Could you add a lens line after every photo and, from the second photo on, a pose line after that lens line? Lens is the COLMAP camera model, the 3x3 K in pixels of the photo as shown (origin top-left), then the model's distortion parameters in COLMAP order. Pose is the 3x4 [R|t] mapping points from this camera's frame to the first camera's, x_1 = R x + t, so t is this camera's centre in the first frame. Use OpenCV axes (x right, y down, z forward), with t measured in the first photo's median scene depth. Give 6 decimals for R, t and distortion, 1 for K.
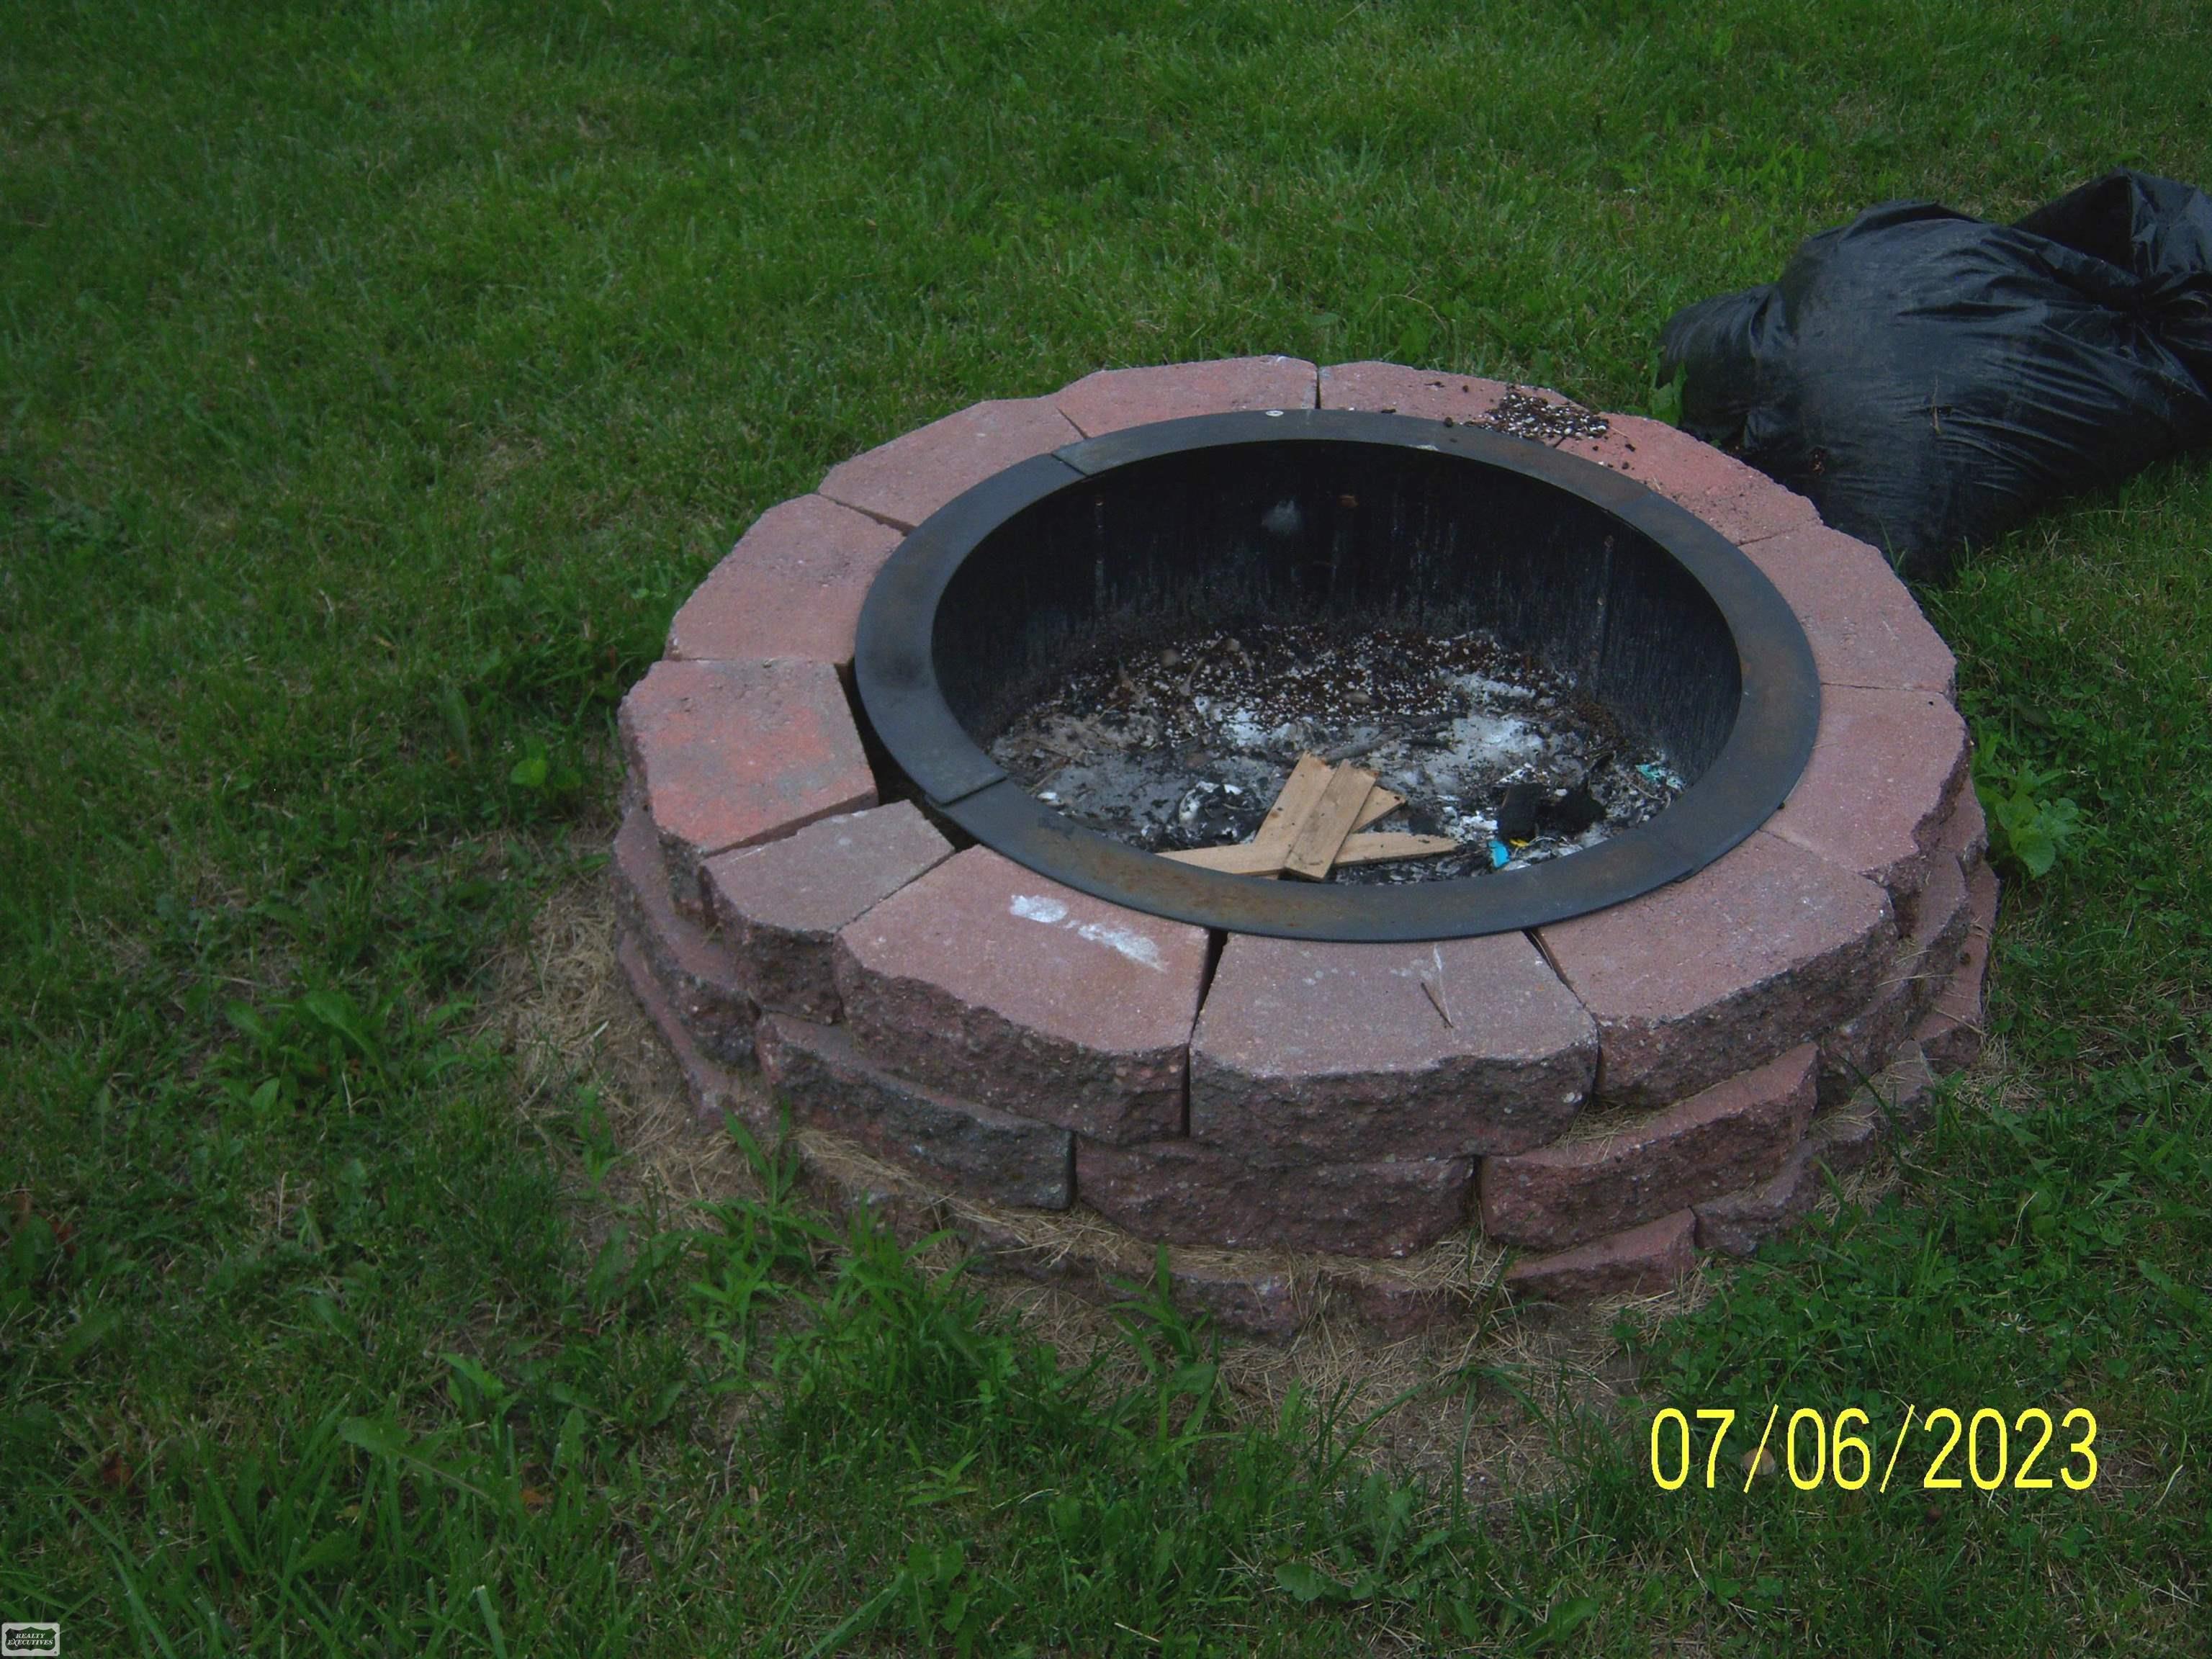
lens RADIAL K [[2428.6, 0, 1114.7], [0, 2428.6, 831.1], [0, 0, 1]] dist [-0.083270, 0.000000]
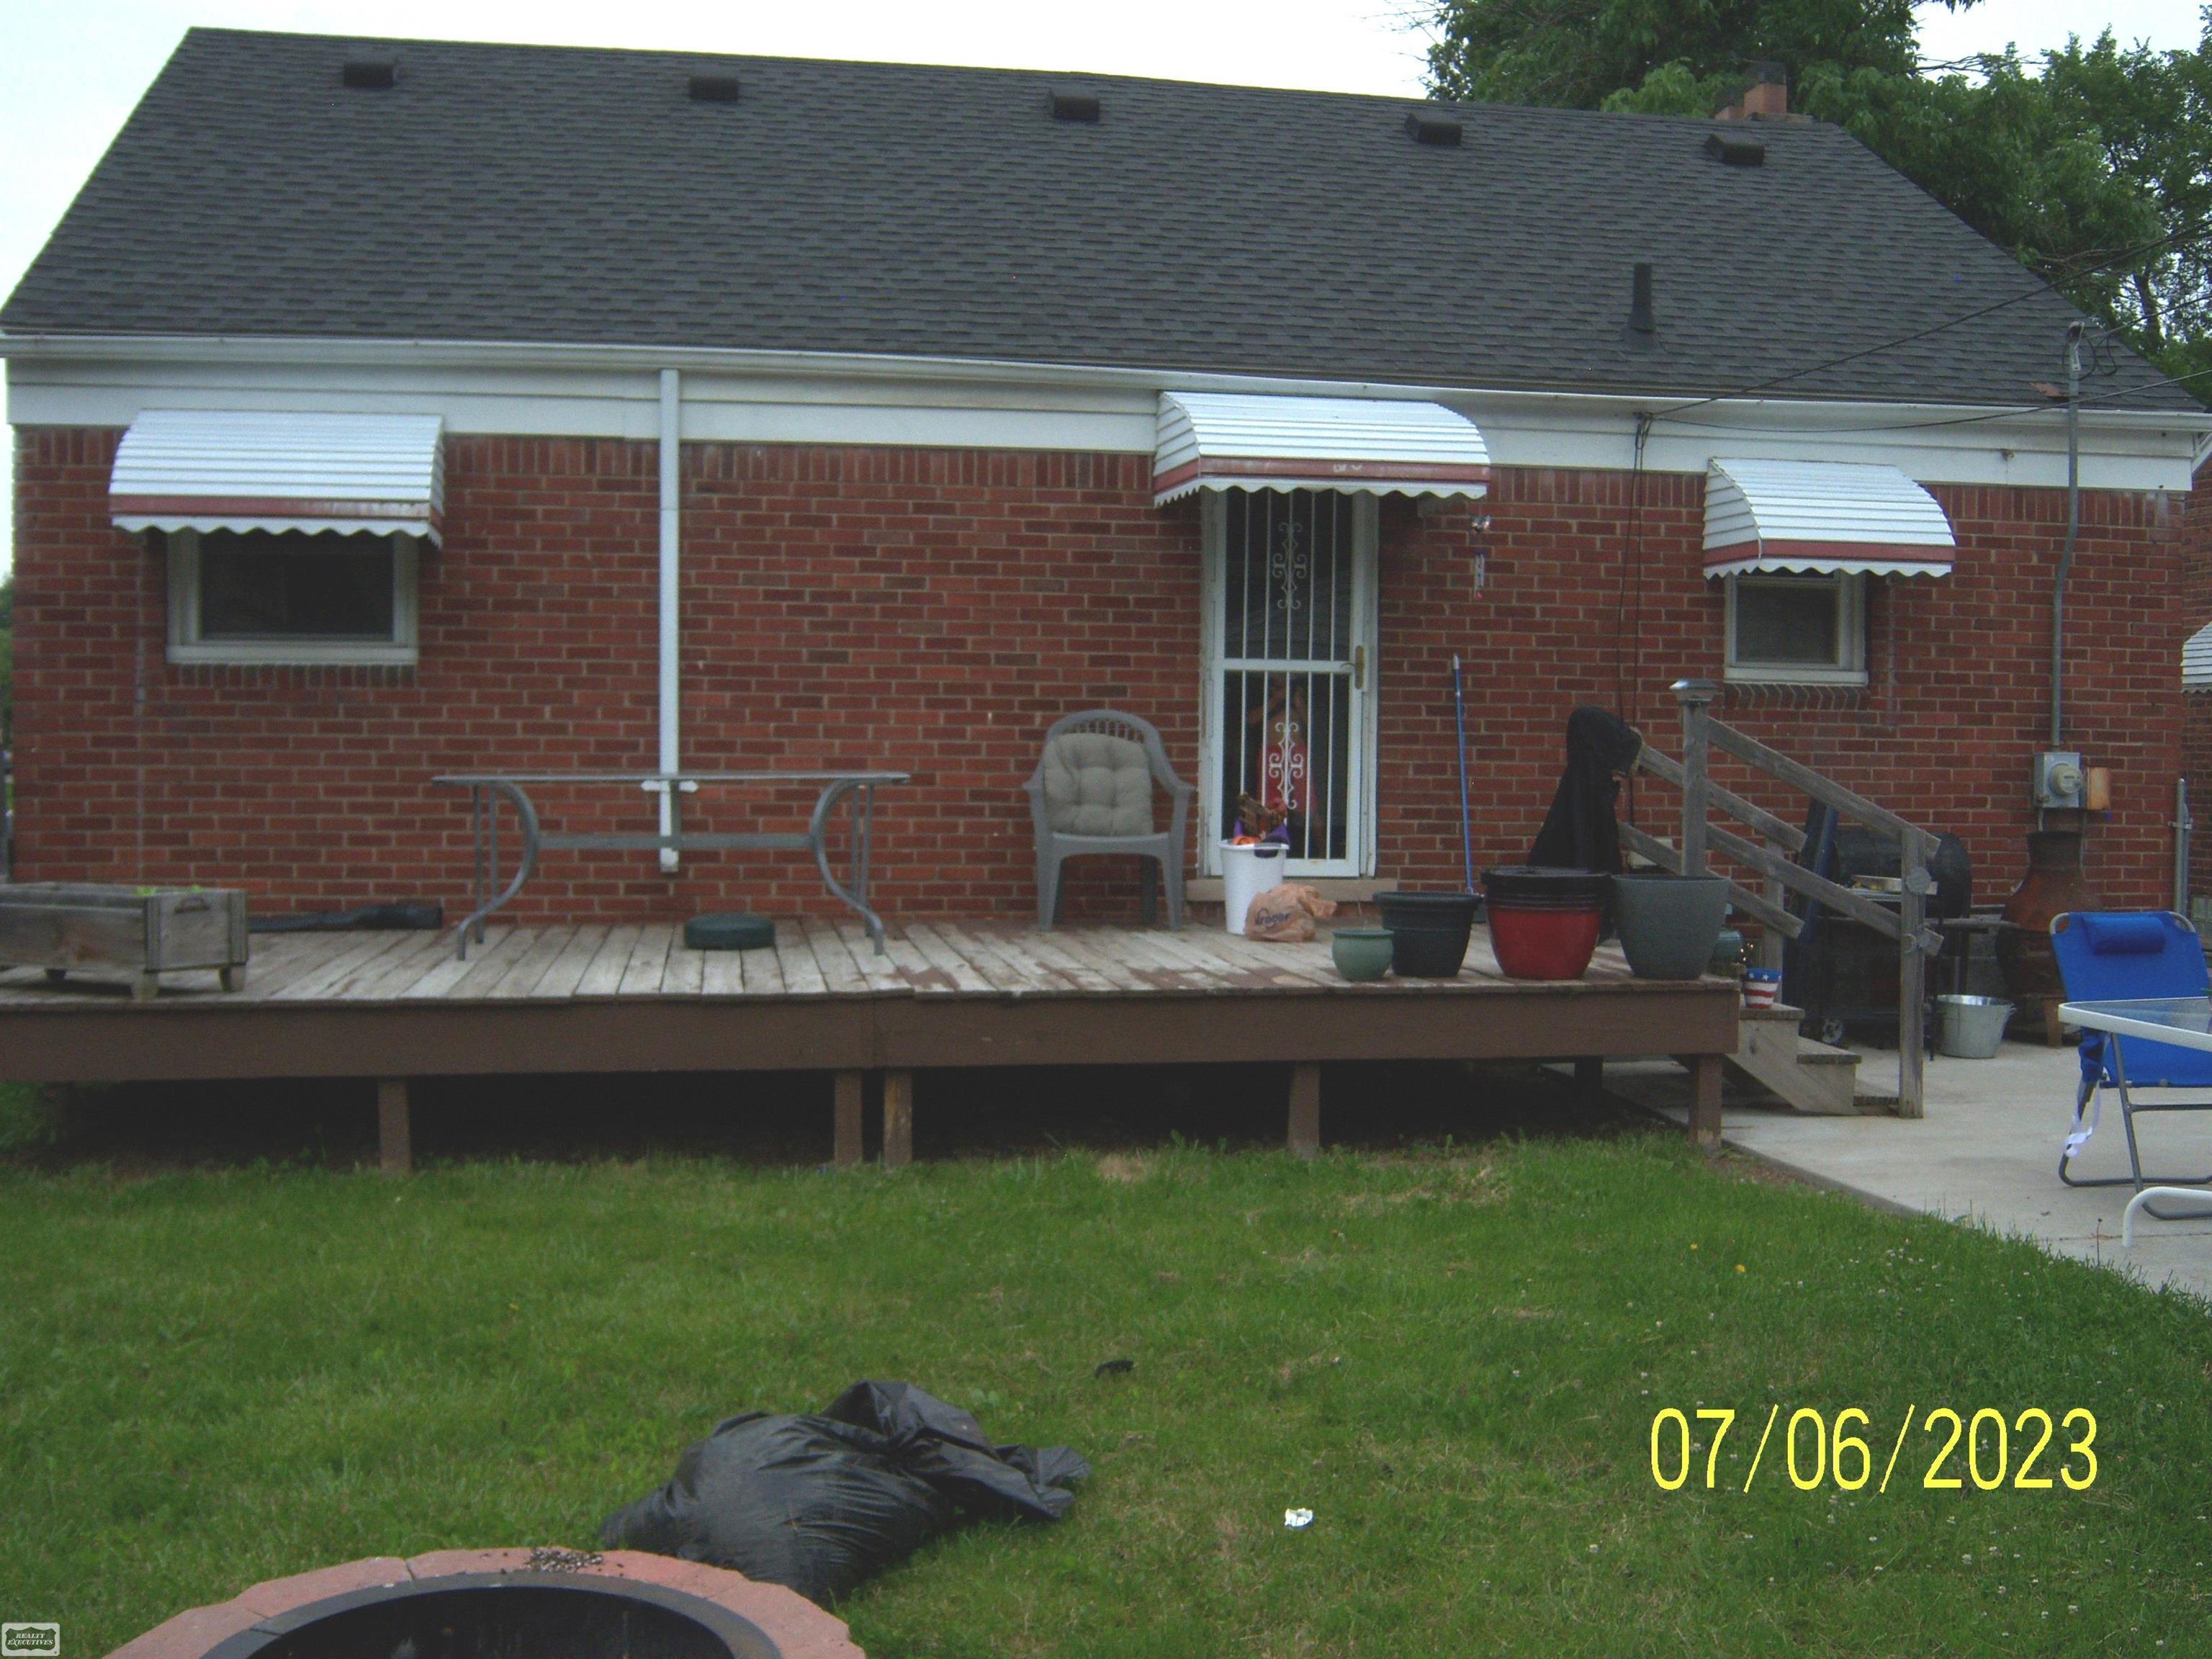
lens RADIAL K [[2428.6, 0, 1106.8], [0, 2428.6, 830.3], [0, 0, 1]] dist [-0.083270, 0.000000]
pose [[0.864165, -0.015549, 0.502969, -0.282369], [0.291294, 0.830486, -0.474806, 0.268553], [-0.410326, 0.556822, 0.722206, -0.515395]]
